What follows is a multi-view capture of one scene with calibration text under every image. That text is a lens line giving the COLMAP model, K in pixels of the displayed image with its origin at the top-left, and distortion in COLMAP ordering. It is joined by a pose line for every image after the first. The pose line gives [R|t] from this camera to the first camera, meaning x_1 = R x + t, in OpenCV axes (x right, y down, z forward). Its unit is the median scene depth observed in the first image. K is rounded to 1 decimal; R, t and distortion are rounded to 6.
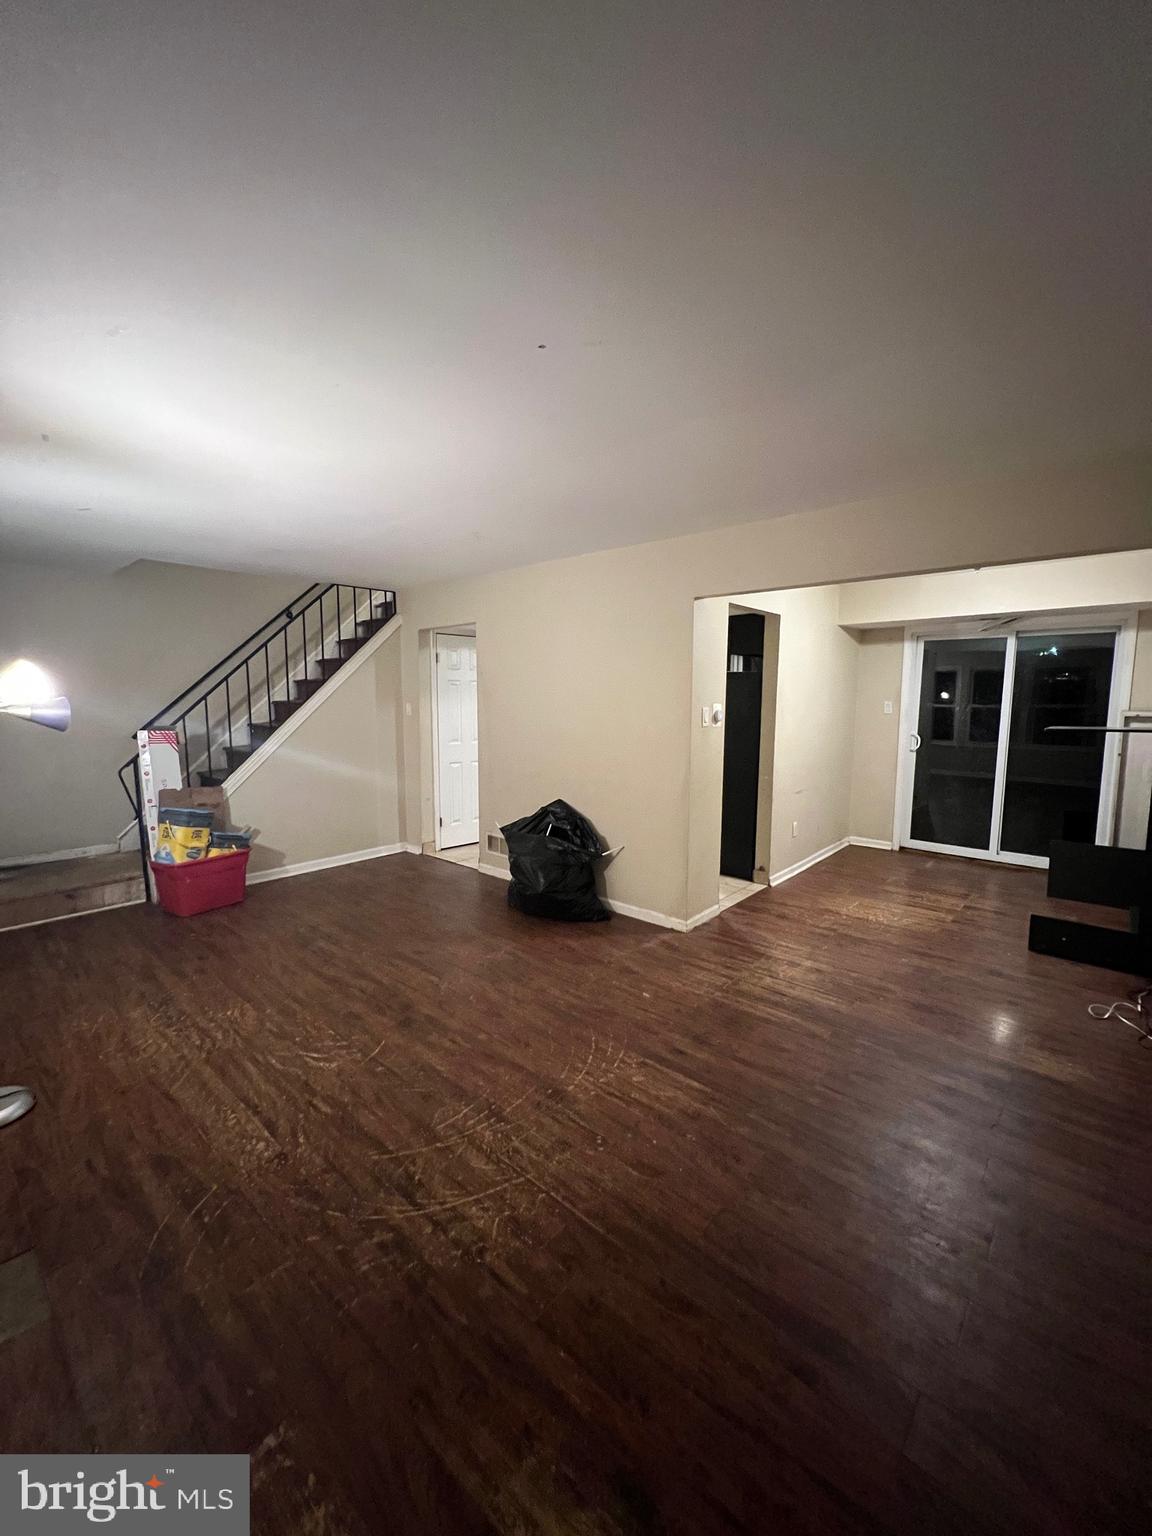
lens RADIAL K [[612.8, 0, 574.4], [0, 612.8, 766.4], [0, 0, 1]] dist [-0.001073, 0.000149]
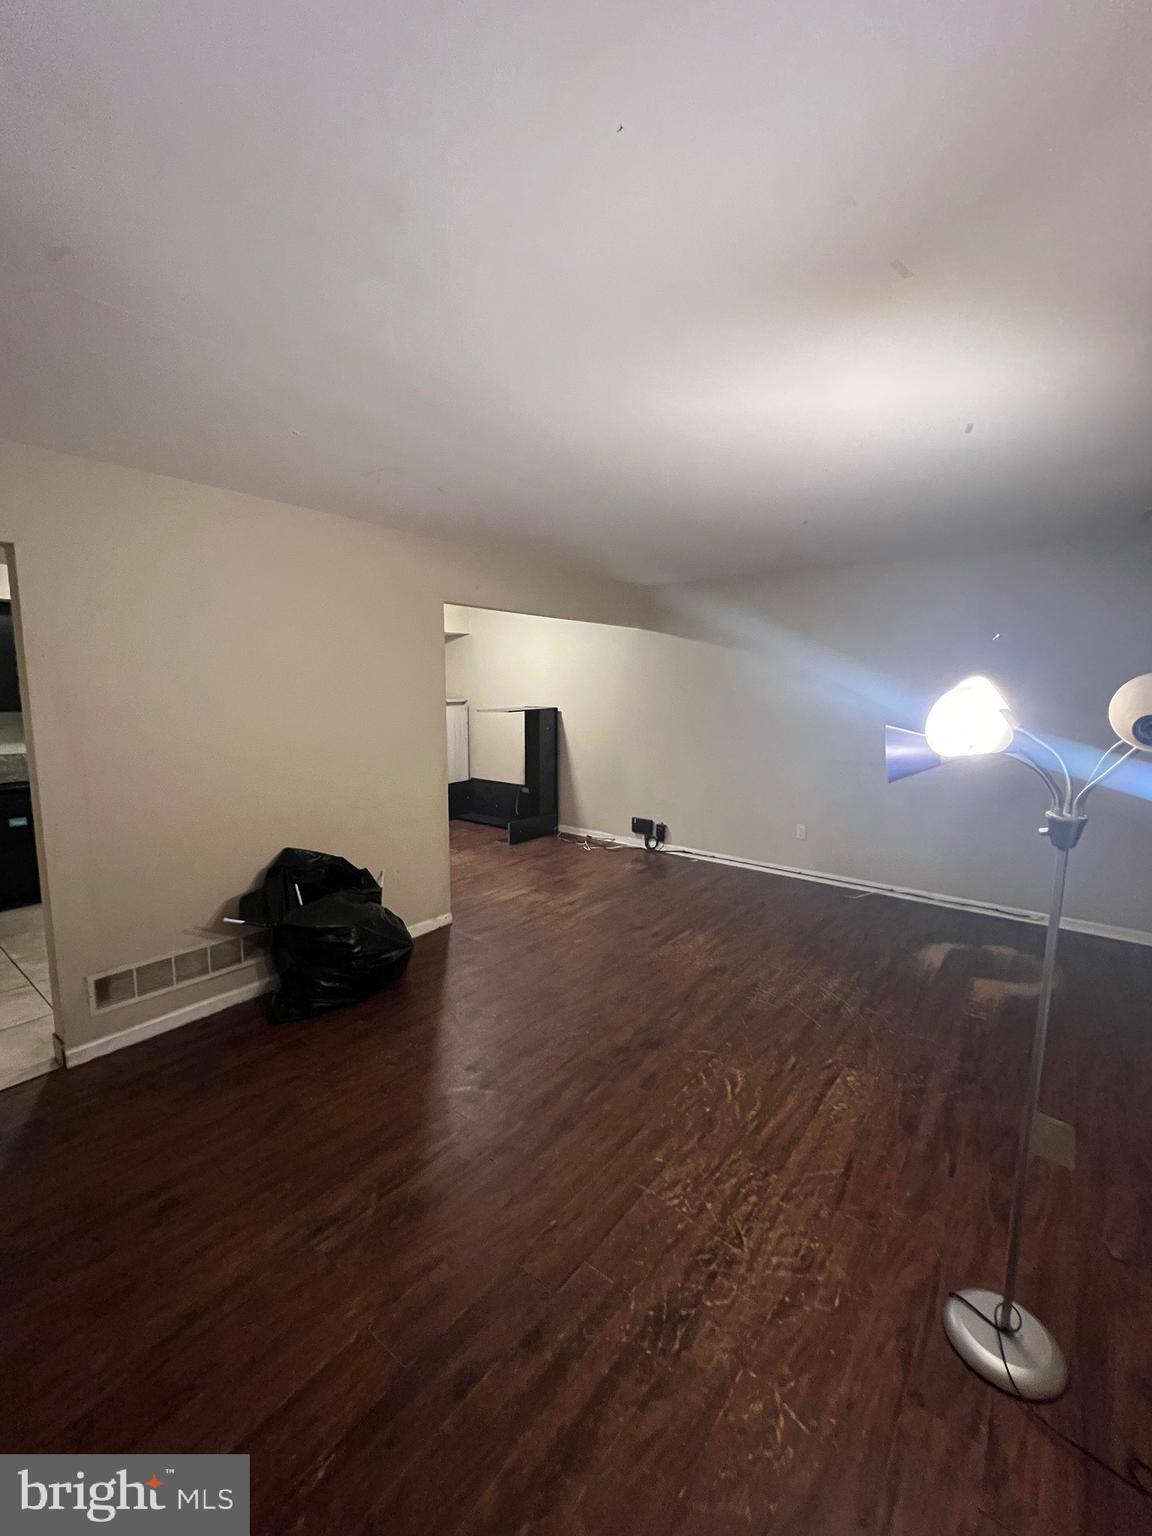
lens RADIAL K [[634.1, 0, 574.5], [0, 634.1, 767.0], [0, 0, 1]] dist [0.000680, 0.000095]
pose [[-0.057971, -0.133648, 0.989332, -1.332496], [0.110536, 0.984046, 0.139411, -0.183303], [-0.992180, 0.117439, -0.042273, 1.236256]]
